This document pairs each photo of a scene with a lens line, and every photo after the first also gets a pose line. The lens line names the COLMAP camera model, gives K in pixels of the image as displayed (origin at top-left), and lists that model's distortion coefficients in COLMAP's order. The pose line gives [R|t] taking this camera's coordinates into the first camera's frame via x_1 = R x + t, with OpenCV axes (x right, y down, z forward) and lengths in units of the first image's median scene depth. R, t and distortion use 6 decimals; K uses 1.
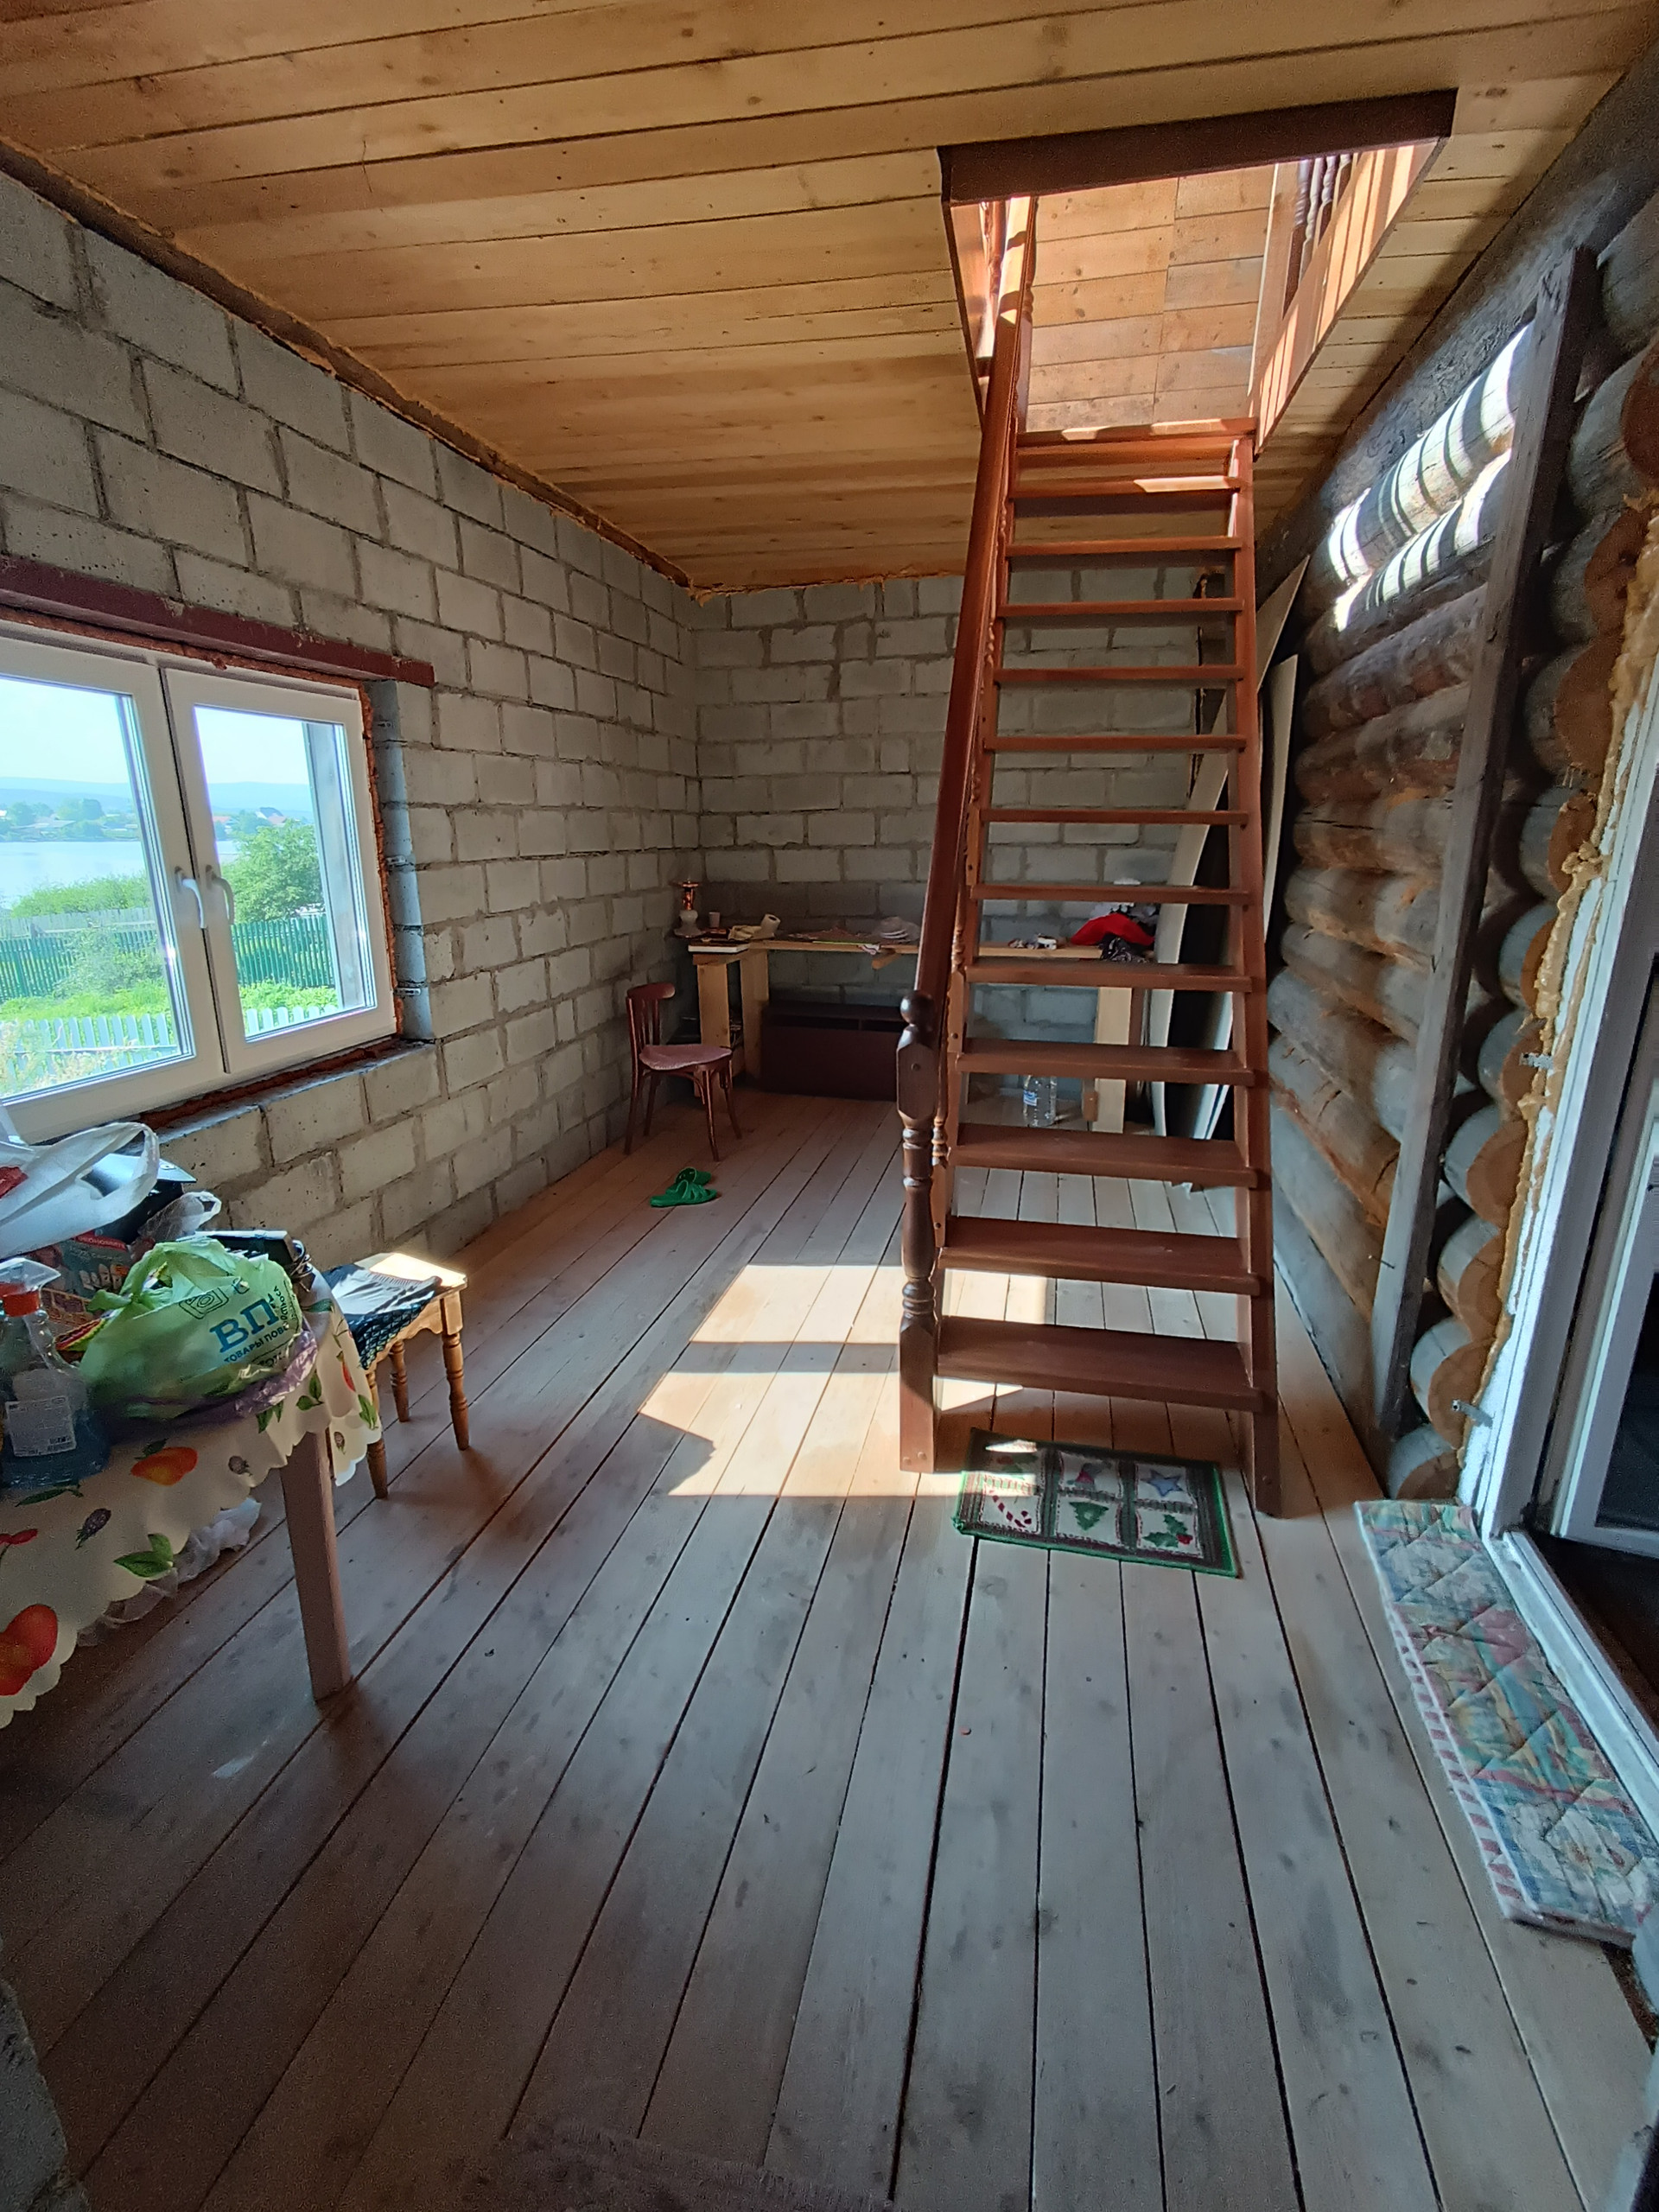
lens RADIAL K [[1017.7, 0, 858.0], [0, 1017.7, 1100.3], [0, 0, 1]] dist [0.000514, 0.019645]
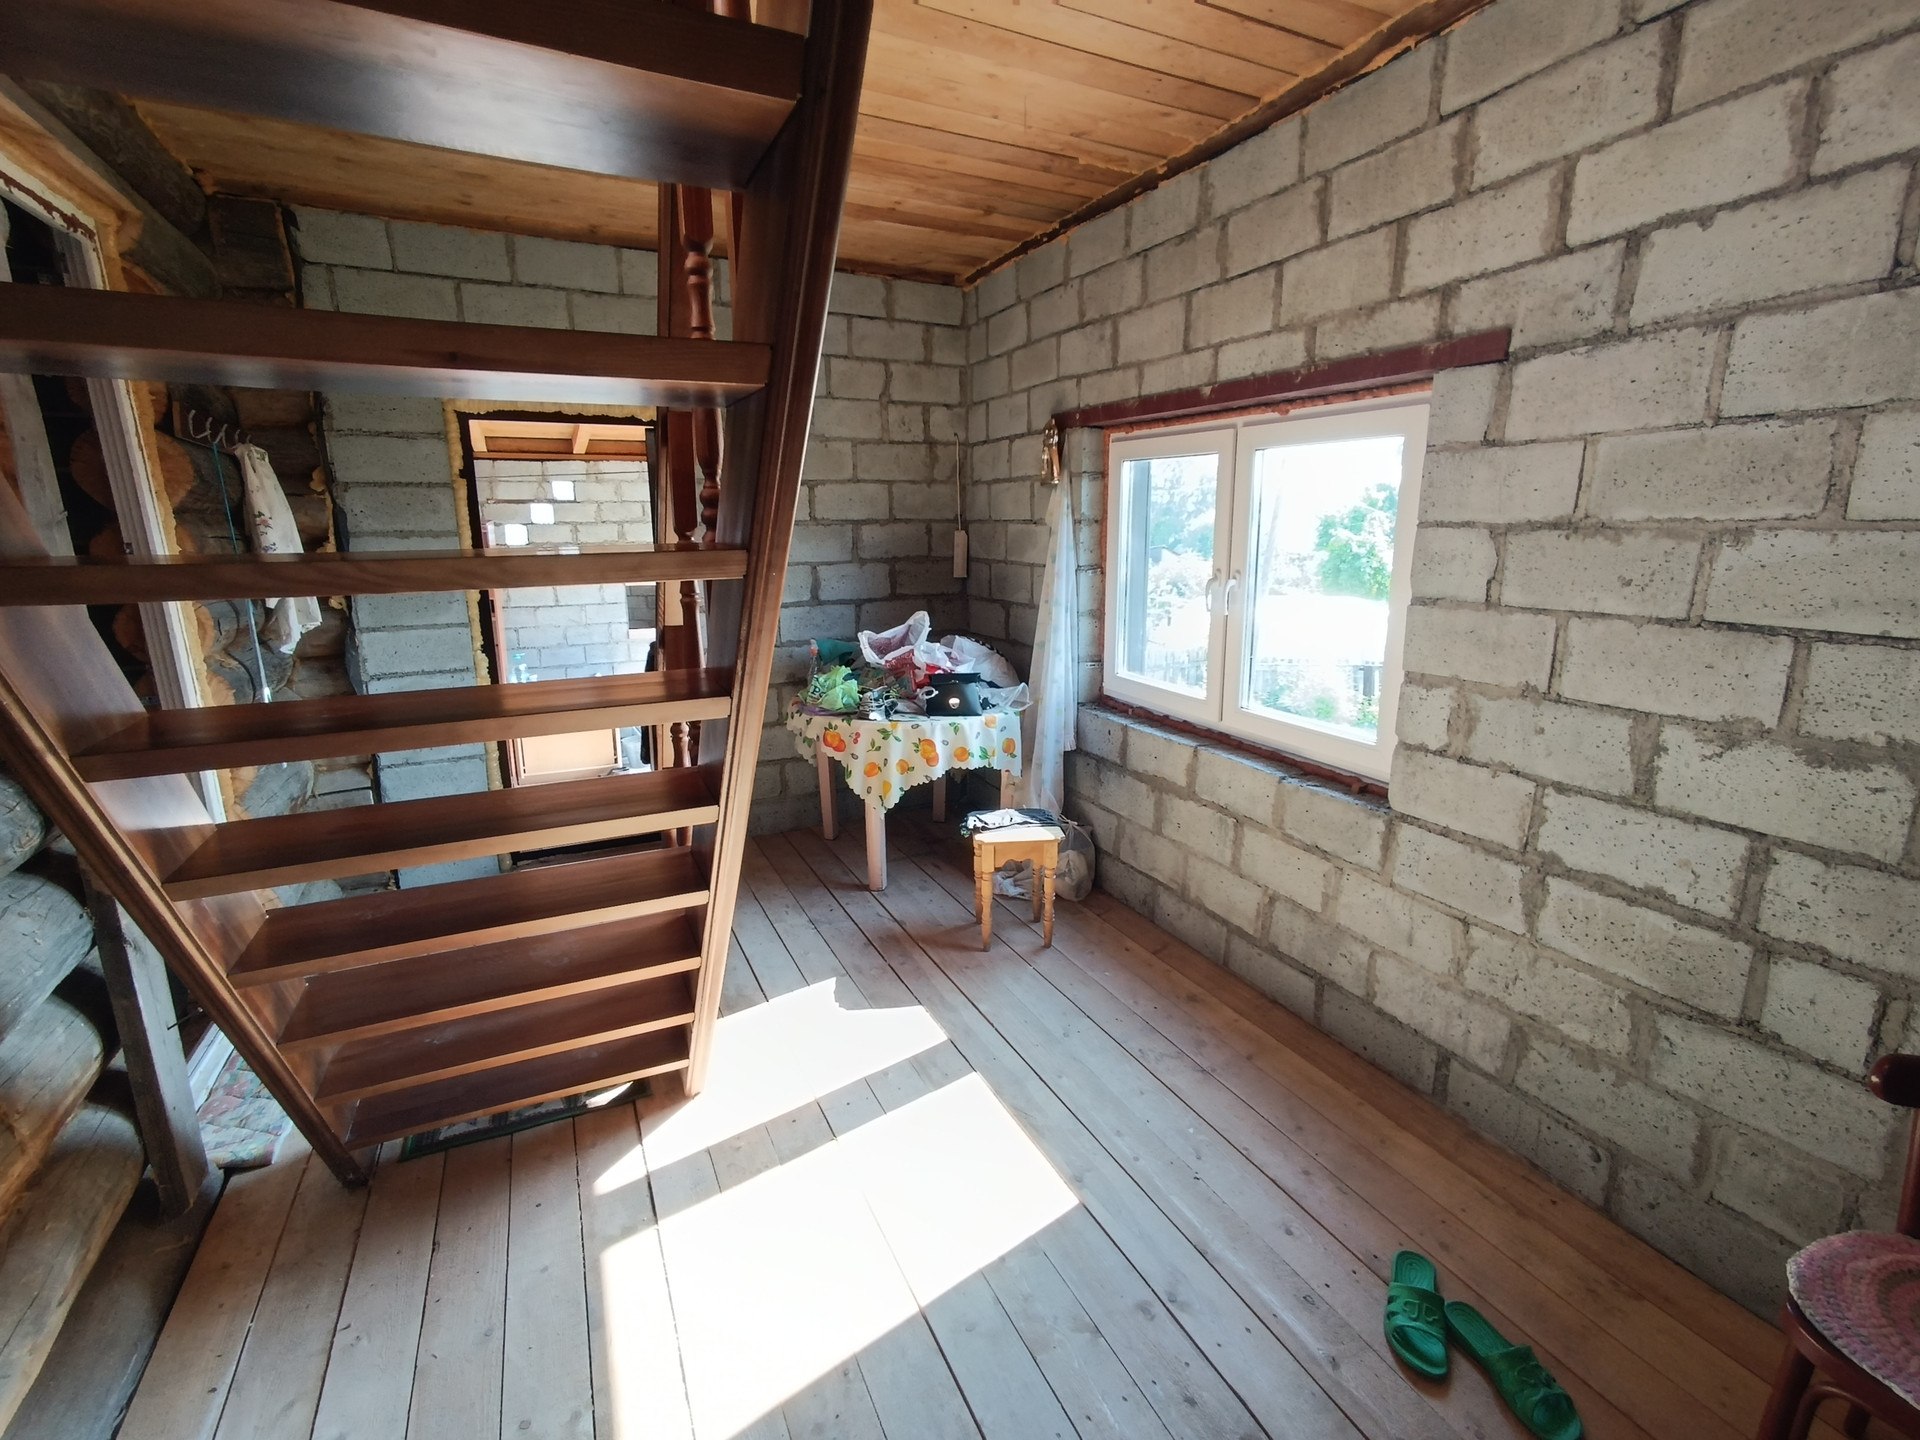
lens RADIAL K [[880.9, 0, 962.4], [0, 880.9, 711.3], [0, 0, 1]] dist [-0.028565, 0.032542]
pose [[-0.800010, 0.130350, -0.585657, 0.270501], [-0.158428, 0.895577, 0.415742, -0.386771], [0.578693, 0.425382, -0.695819, 1.331512]]
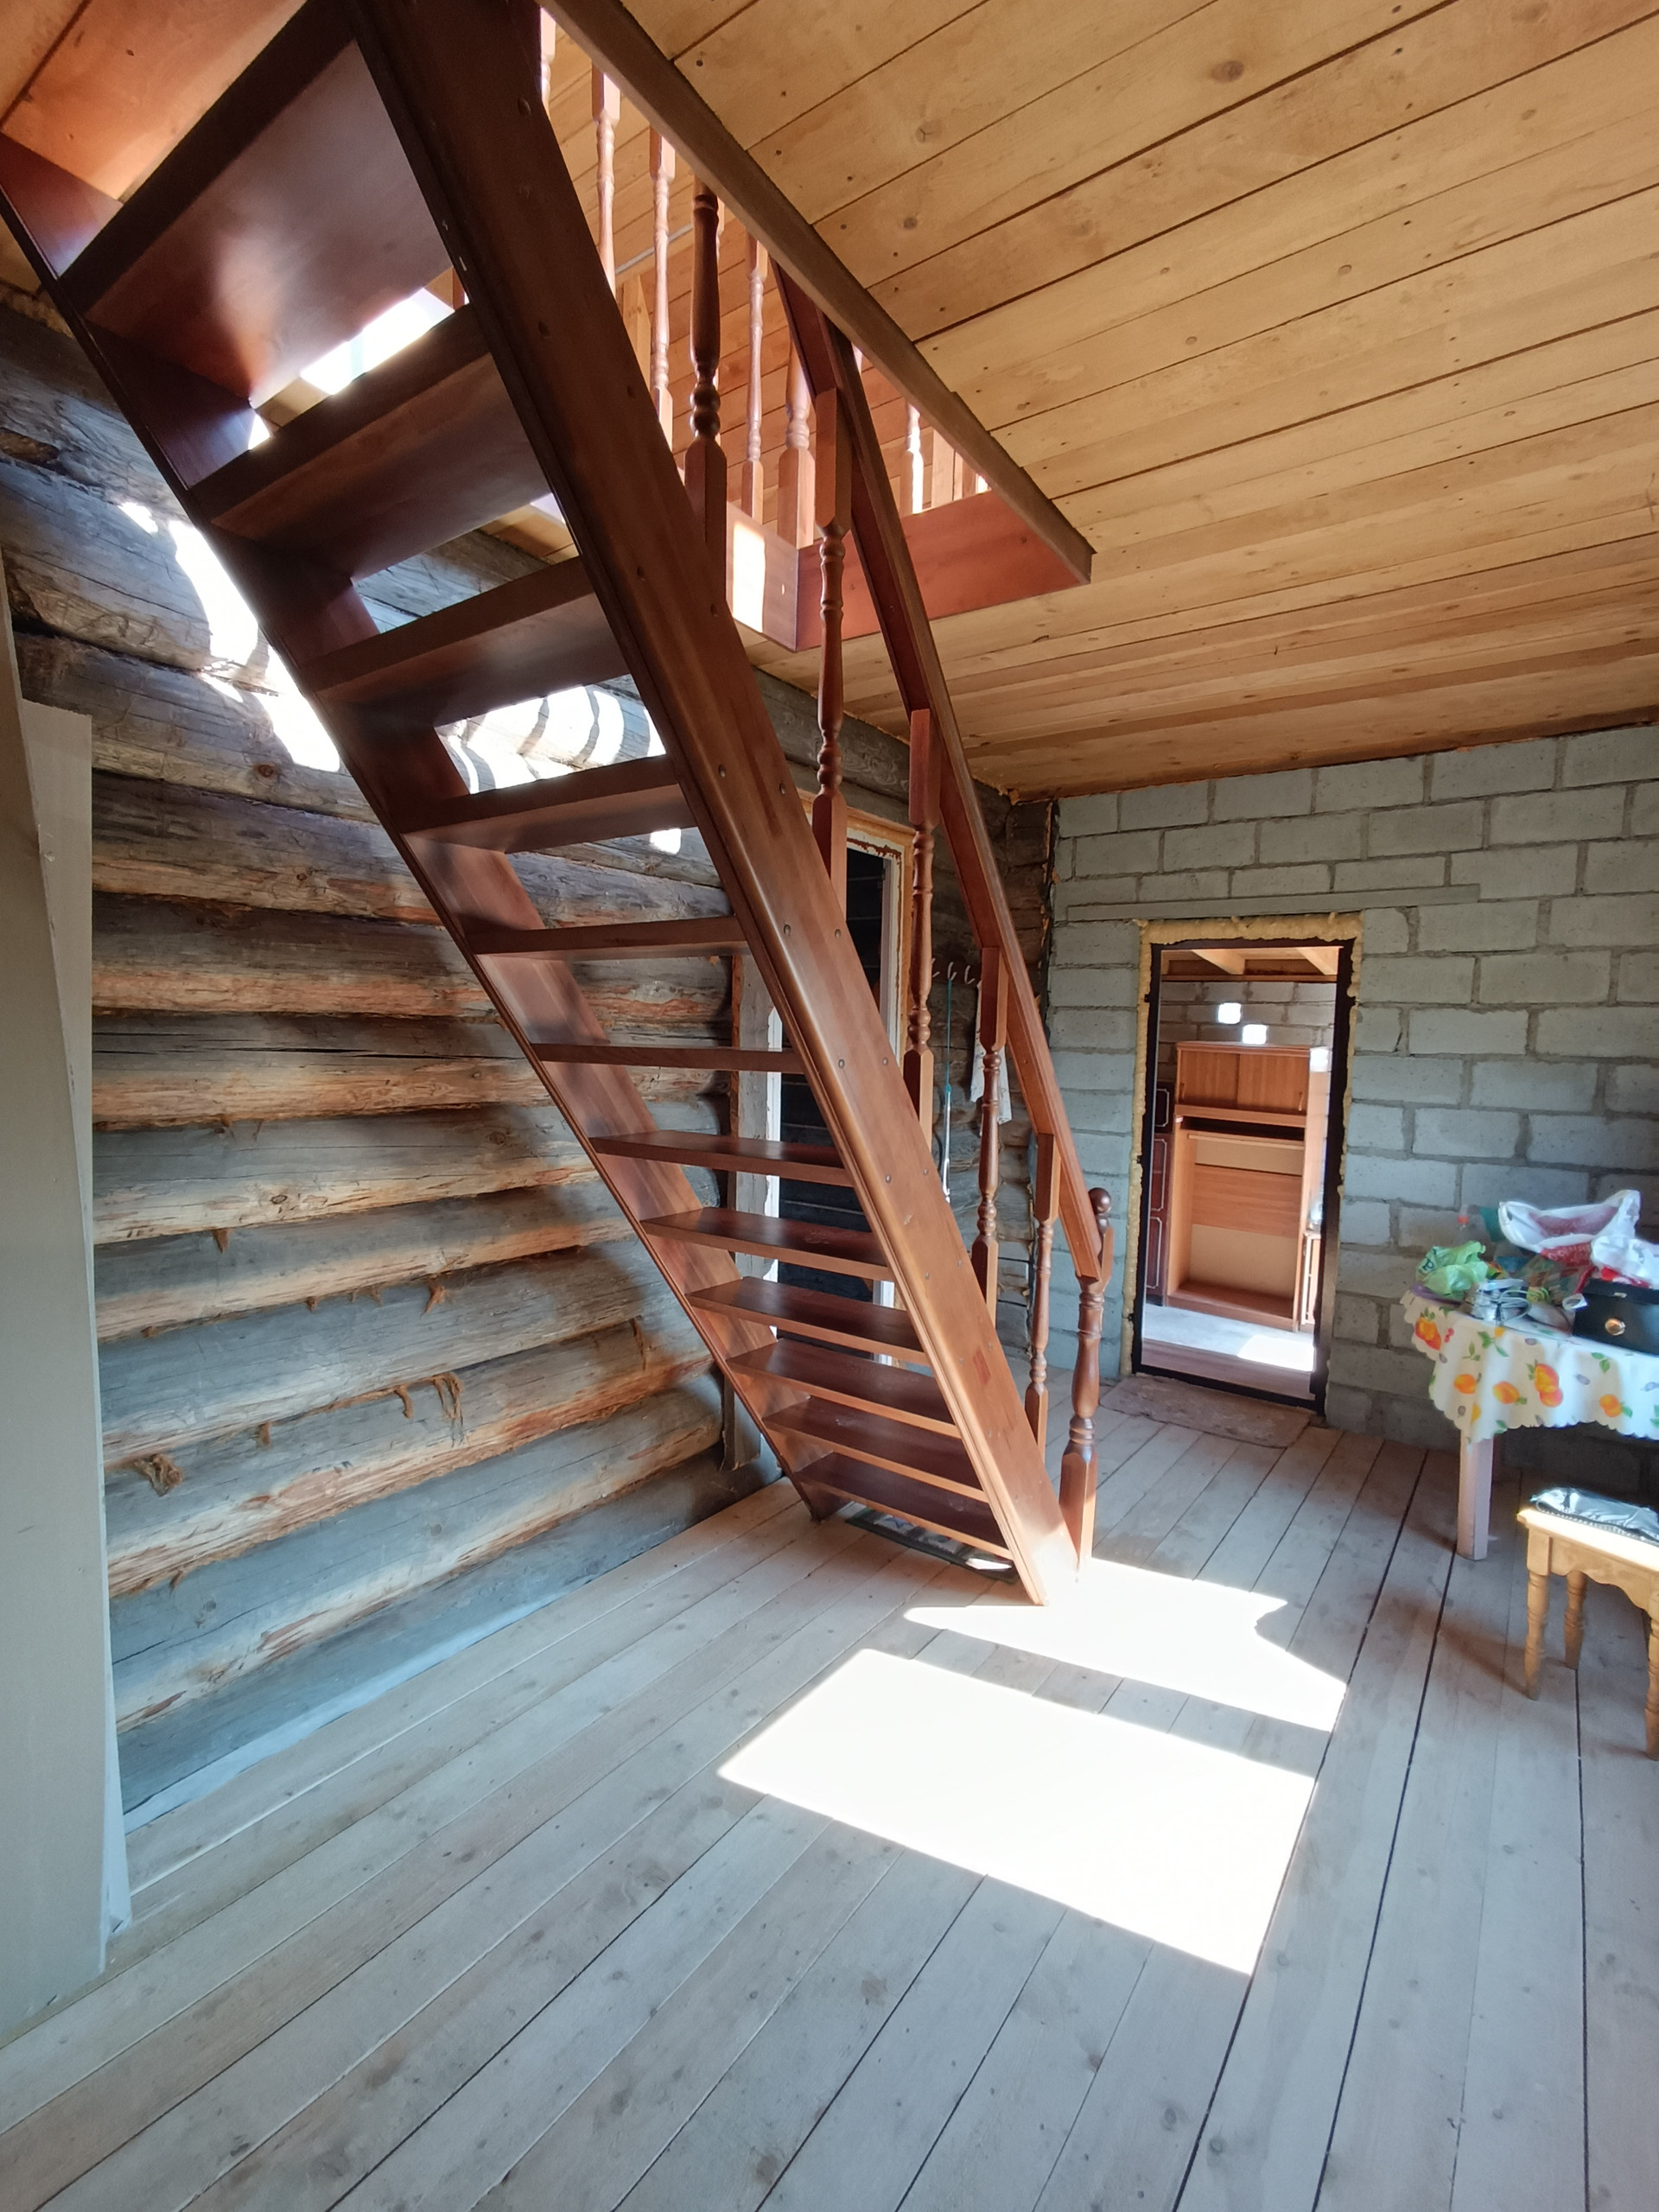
lens RADIAL K [[1014.9, 0, 845.1], [0, 1014.9, 1119.2], [0, 0, 1]] dist [-0.028565, 0.032542]
pose [[-0.910605, -0.064231, 0.408257, -0.113705], [0.080450, 0.941402, 0.327551, -0.428585], [-0.405373, 0.331113, -0.852078, 1.478417]]
